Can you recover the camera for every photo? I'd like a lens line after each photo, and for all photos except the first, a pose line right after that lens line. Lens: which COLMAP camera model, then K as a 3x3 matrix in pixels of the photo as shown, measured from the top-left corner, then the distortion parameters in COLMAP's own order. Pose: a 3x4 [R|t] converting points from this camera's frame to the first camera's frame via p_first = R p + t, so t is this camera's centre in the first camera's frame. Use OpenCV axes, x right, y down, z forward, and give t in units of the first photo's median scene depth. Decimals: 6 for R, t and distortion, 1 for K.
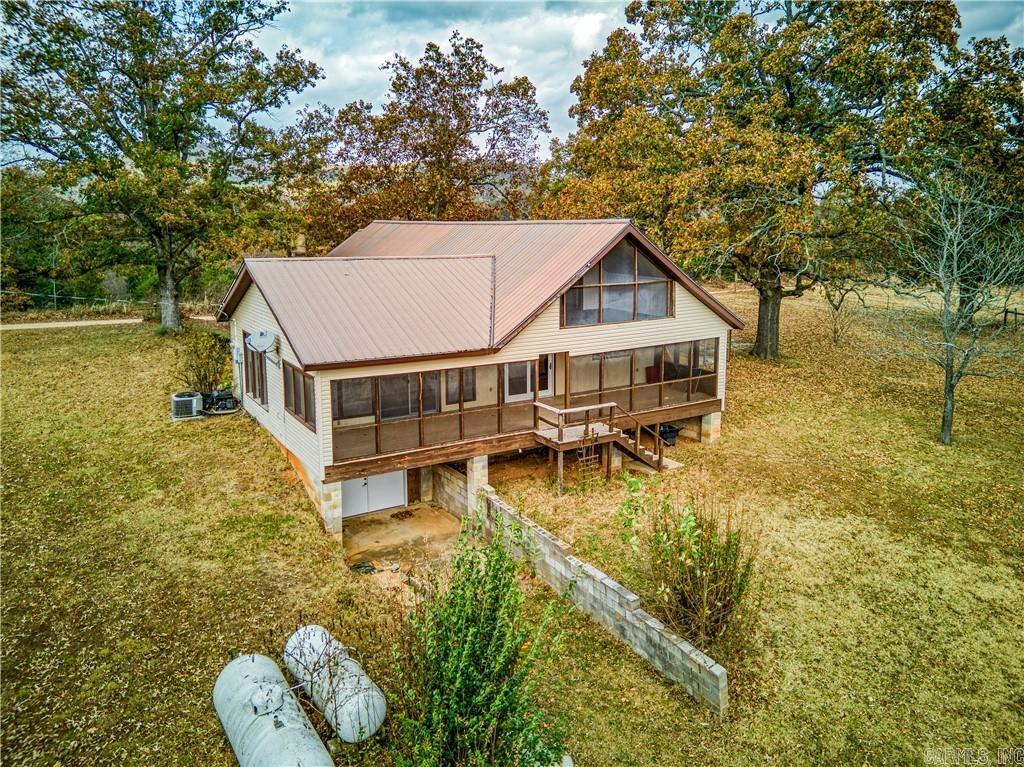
lens RADIAL K [[753.4, 0, 505.4], [0, 753.4, 351.4], [0, 0, 1]] dist [0.014387, -0.007667]
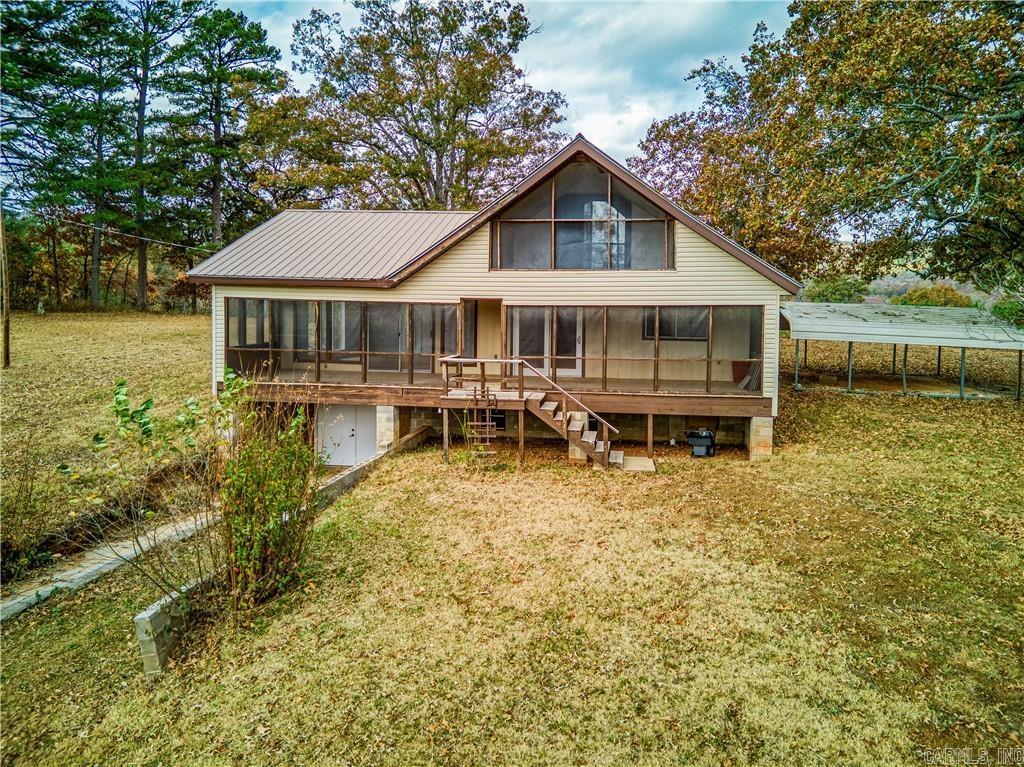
lens RADIAL K [[753.4, 0, 505.4], [0, 753.4, 351.4], [0, 0, 1]] dist [0.014387, -0.007667]
pose [[0.779312, 0.064479, -0.623310, 0.649638], [-0.123738, 0.990941, -0.052199, 0.107078], [0.614298, 0.117806, 0.780230, 0.392841]]
